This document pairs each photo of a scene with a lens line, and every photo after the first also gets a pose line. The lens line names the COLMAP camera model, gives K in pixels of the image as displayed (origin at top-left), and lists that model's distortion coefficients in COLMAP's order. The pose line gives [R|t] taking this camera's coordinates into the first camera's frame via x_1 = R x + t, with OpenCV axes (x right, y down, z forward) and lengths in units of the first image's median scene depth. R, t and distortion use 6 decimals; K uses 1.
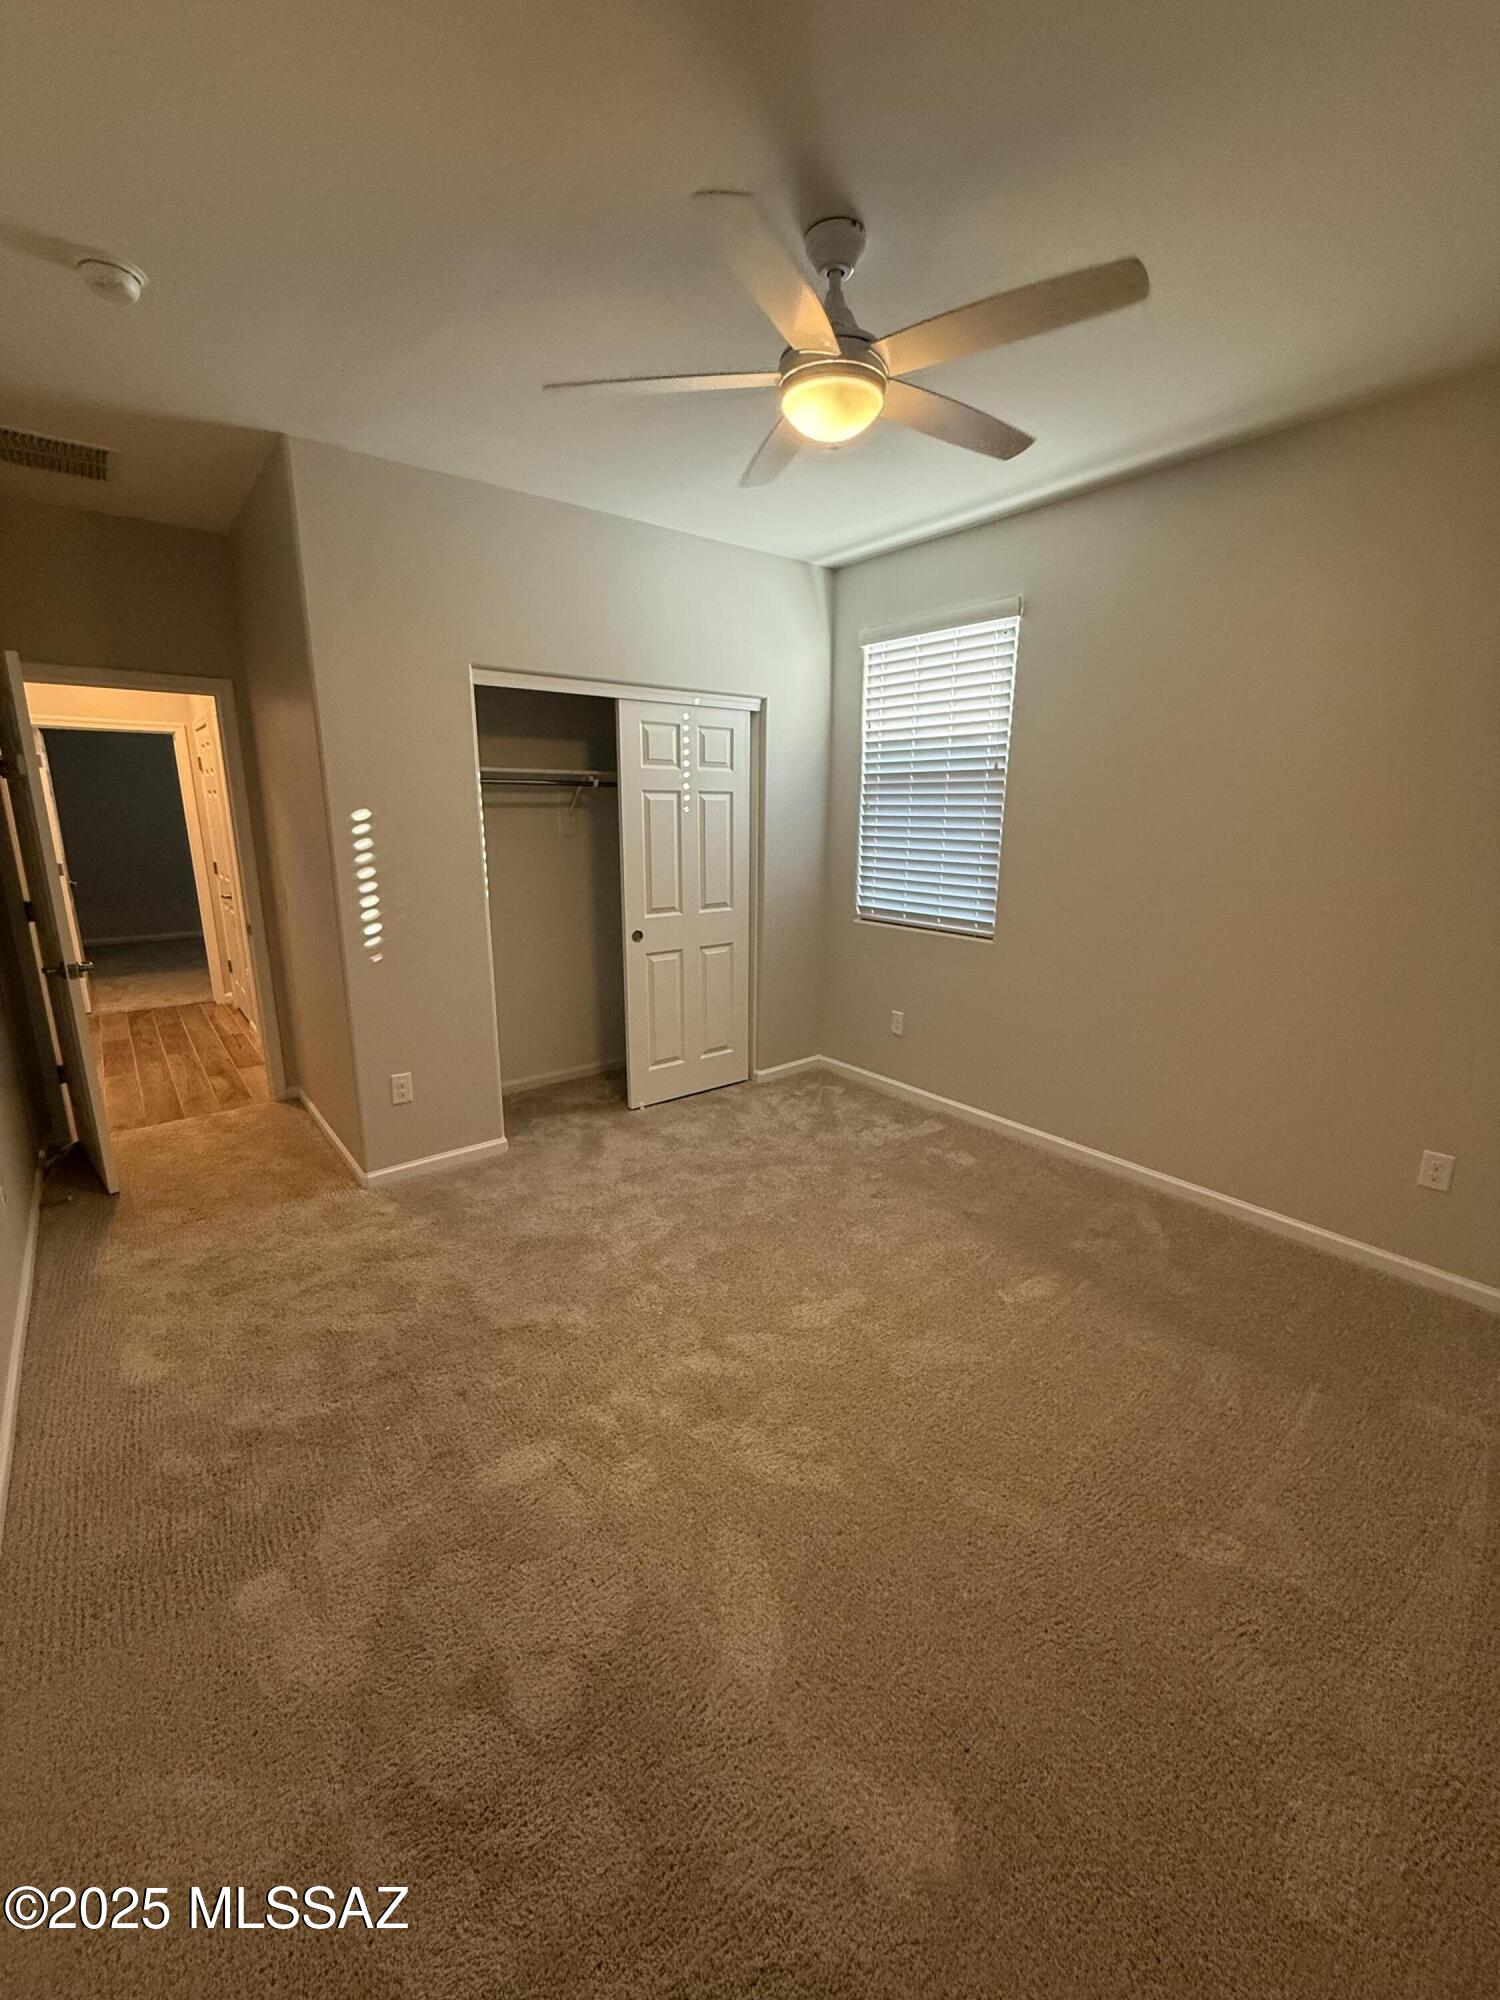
lens RADIAL K [[796.7, 0, 750.0], [0, 796.7, 1000.0], [0, 0, 1]] dist [-0.008333, -0.000088]
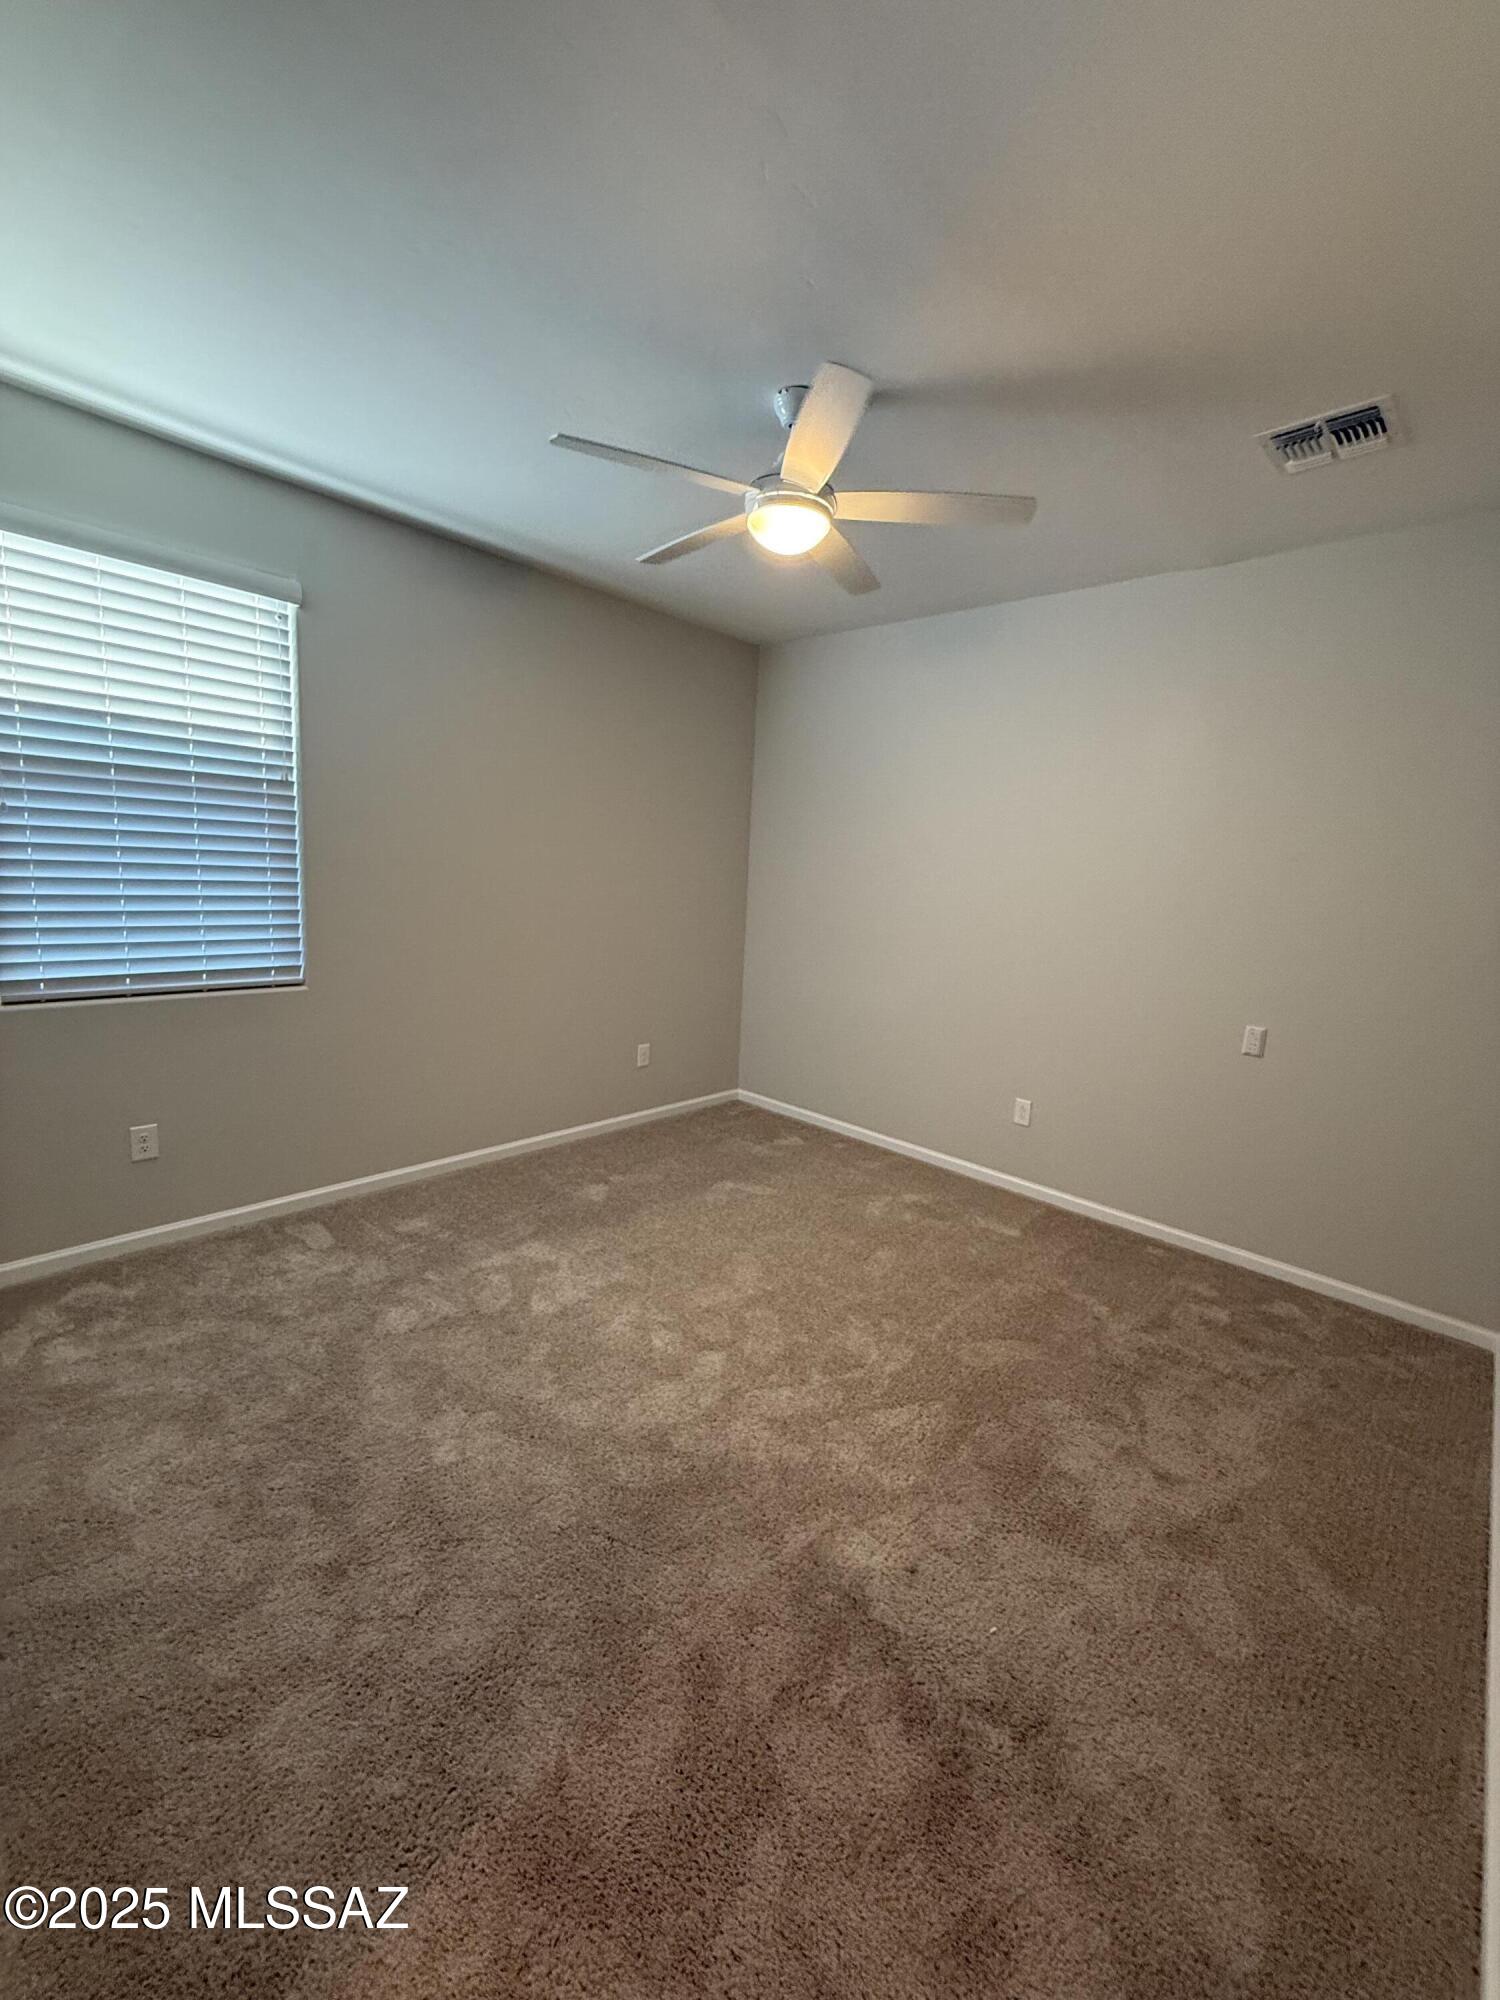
lens RADIAL K [[796.7, 0, 750.0], [0, 796.7, 1000.0], [0, 0, 1]] dist [-0.008333, -0.000088]
pose [[-0.142082, -0.183730, 0.972654, -0.582700], [0.175470, 0.962386, 0.207423, -0.153897], [-0.974178, 0.200142, -0.104499, 0.645032]]
